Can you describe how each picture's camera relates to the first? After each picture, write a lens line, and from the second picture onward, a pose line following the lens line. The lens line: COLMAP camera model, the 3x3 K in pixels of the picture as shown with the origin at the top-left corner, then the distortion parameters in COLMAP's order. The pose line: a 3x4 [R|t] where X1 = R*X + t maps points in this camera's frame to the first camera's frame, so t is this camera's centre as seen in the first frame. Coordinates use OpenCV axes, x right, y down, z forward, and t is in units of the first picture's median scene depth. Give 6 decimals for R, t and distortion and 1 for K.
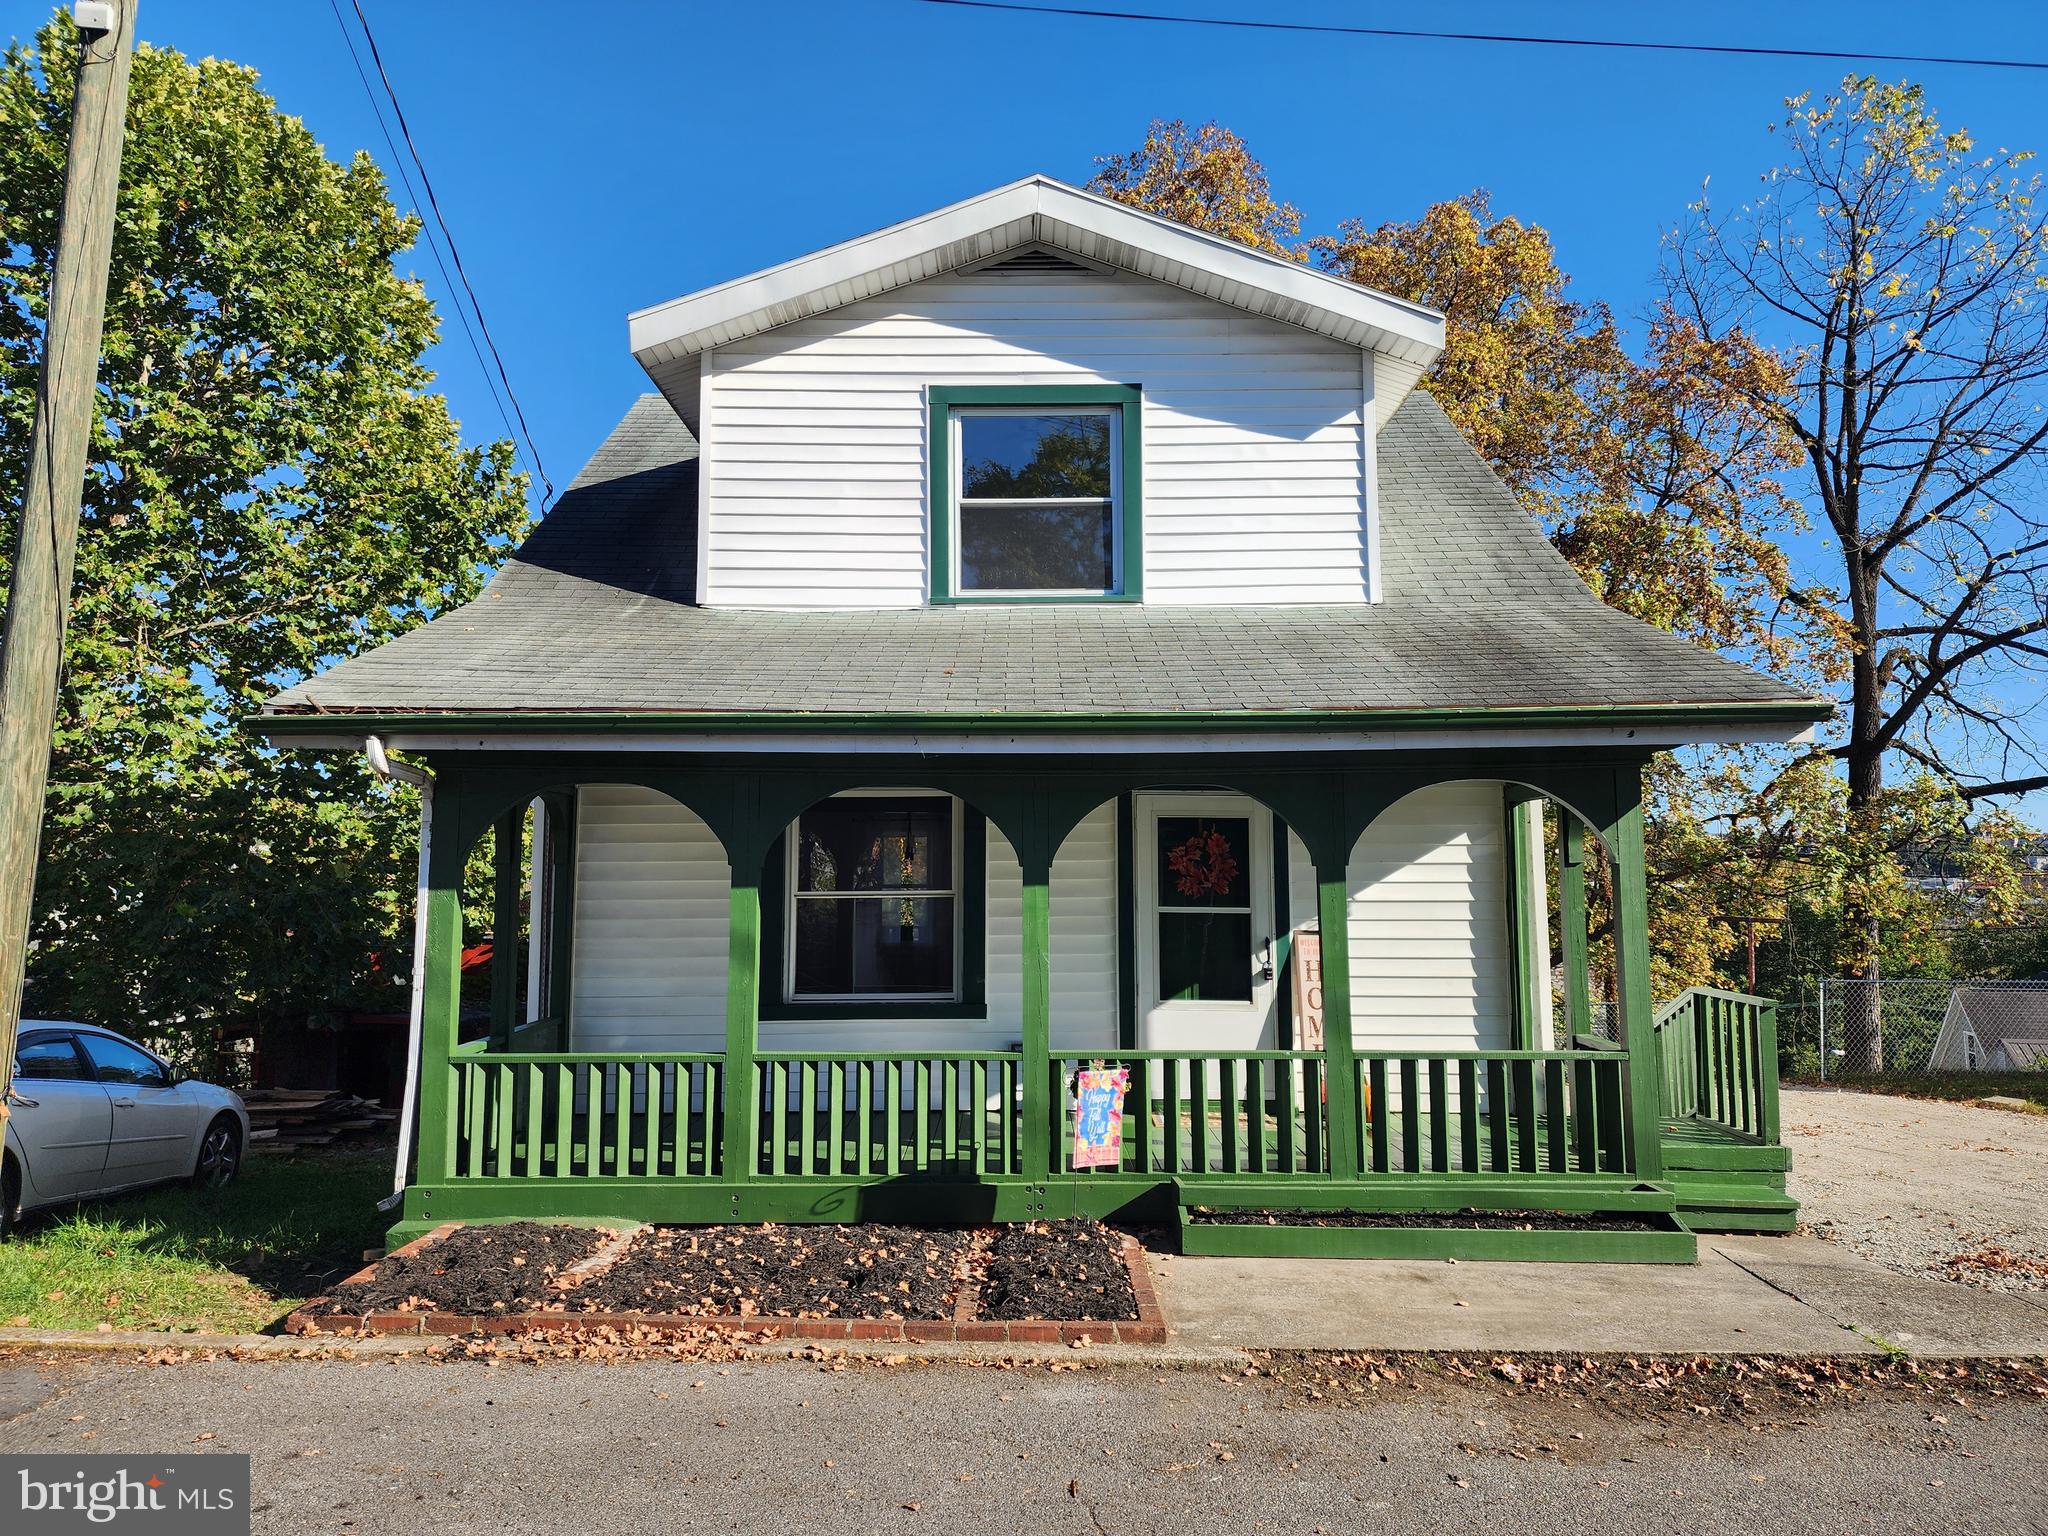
lens RADIAL K [[1366.3, 0, 1028.5], [0, 1366.3, 762.8], [0, 0, 1]] dist [0.088857, -0.077689]
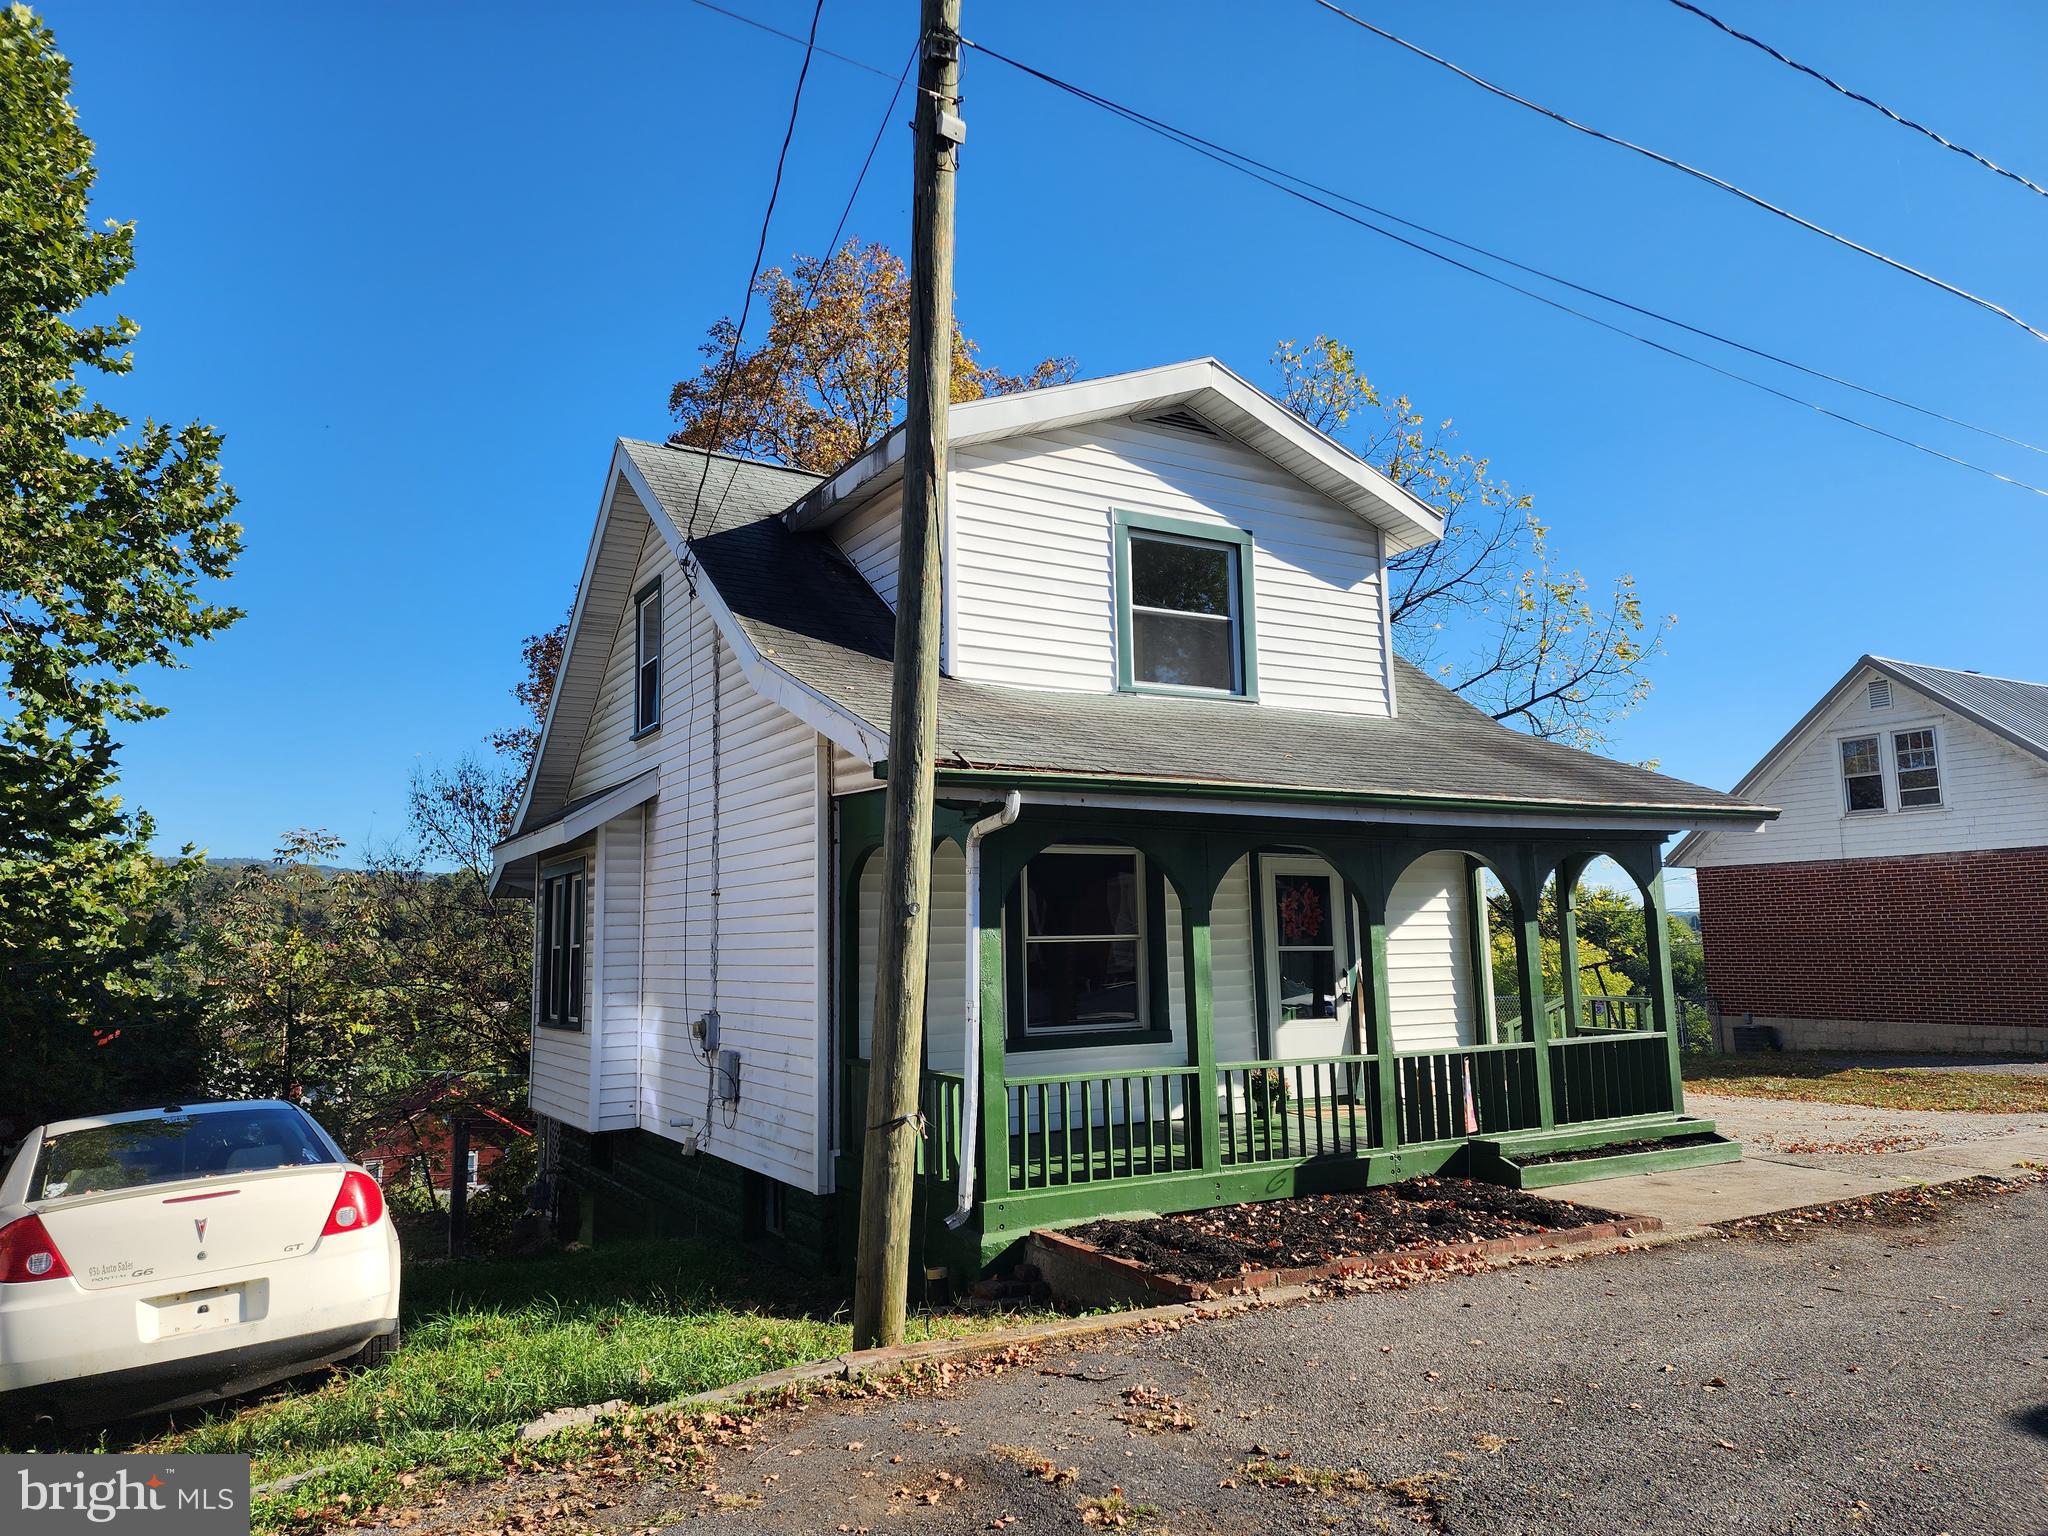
lens RADIAL K [[1366.3, 0, 1010.9], [0, 1366.3, 765.7], [0, 0, 1]] dist [0.088857, -0.077689]
pose [[0.860333, 0.052352, 0.507038, -0.751787], [-0.029362, 0.998150, -0.053238, 0.013955], [-0.508887, 0.030915, 0.860278, 0.032941]]
